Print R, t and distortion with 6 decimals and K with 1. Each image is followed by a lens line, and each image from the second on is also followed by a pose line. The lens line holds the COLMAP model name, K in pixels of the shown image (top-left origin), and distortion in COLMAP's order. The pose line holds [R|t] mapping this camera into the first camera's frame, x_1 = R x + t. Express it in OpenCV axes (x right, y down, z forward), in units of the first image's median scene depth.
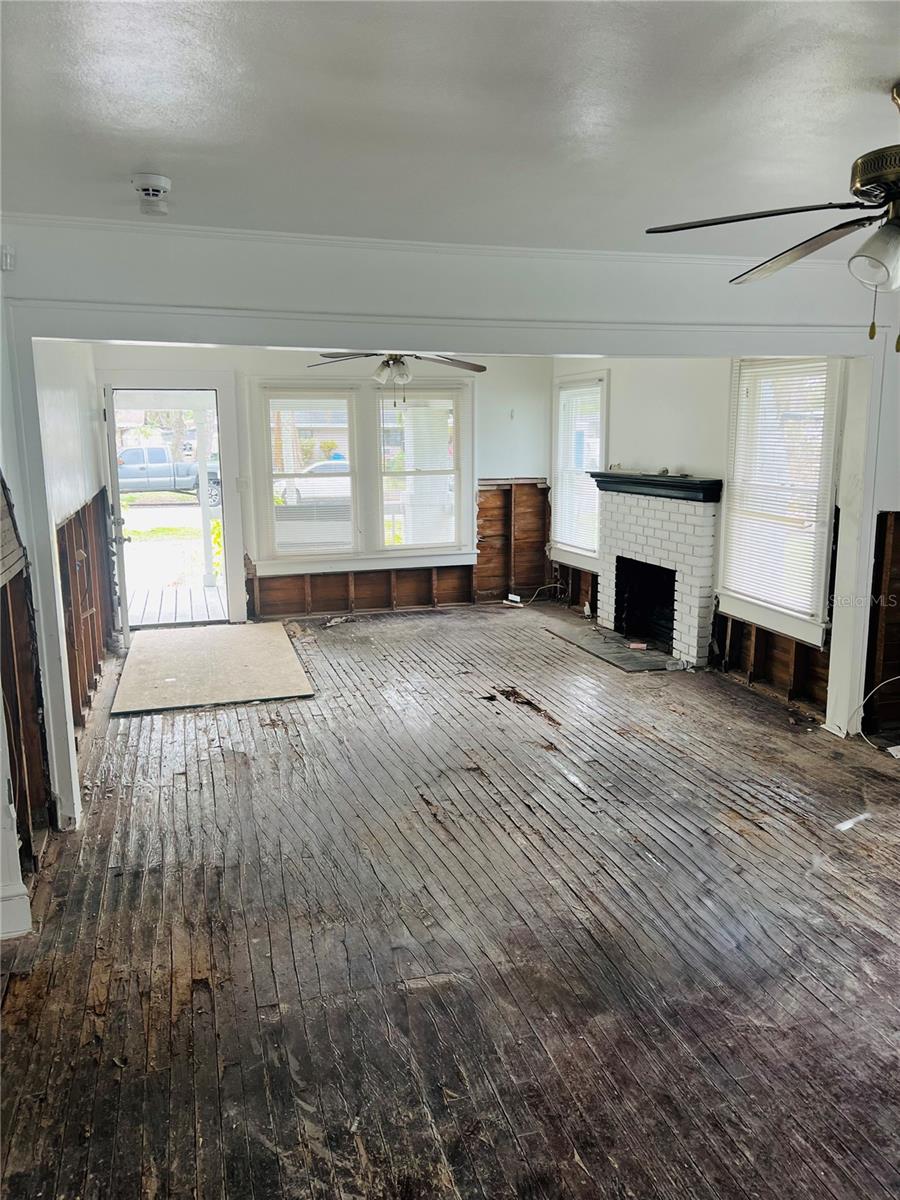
lens RADIAL K [[883.3, 0, 447.7], [0, 883.3, 607.0], [0, 0, 1]] dist [0.021424, -0.003390]
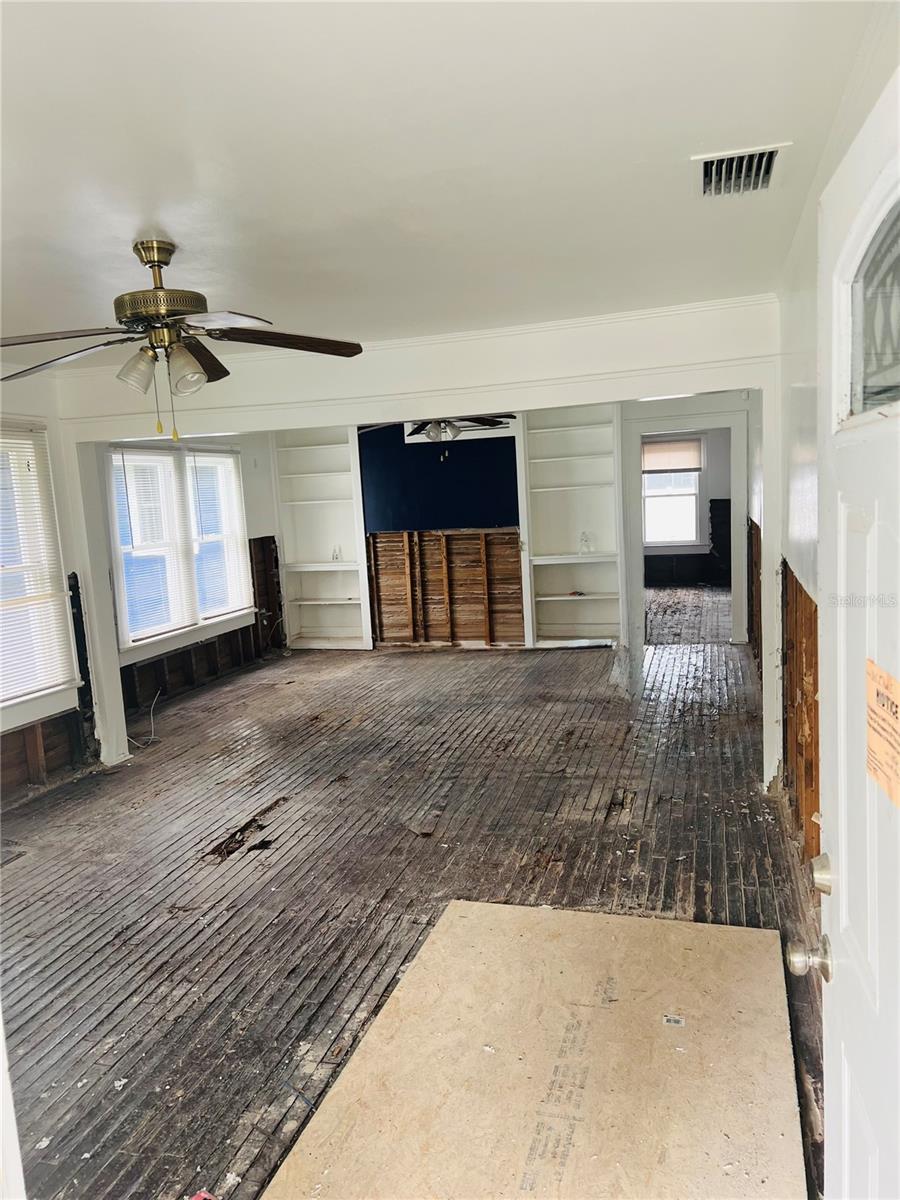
lens RADIAL K [[883.3, 0, 447.7], [0, 883.3, 607.0], [0, 0, 1]] dist [0.021424, -0.003390]
pose [[-0.841691, -0.017509, 0.539676, -0.540642], [0.161217, 0.945736, 0.282122, -0.304991], [-0.515331, 0.324464, -0.793194, 1.621145]]
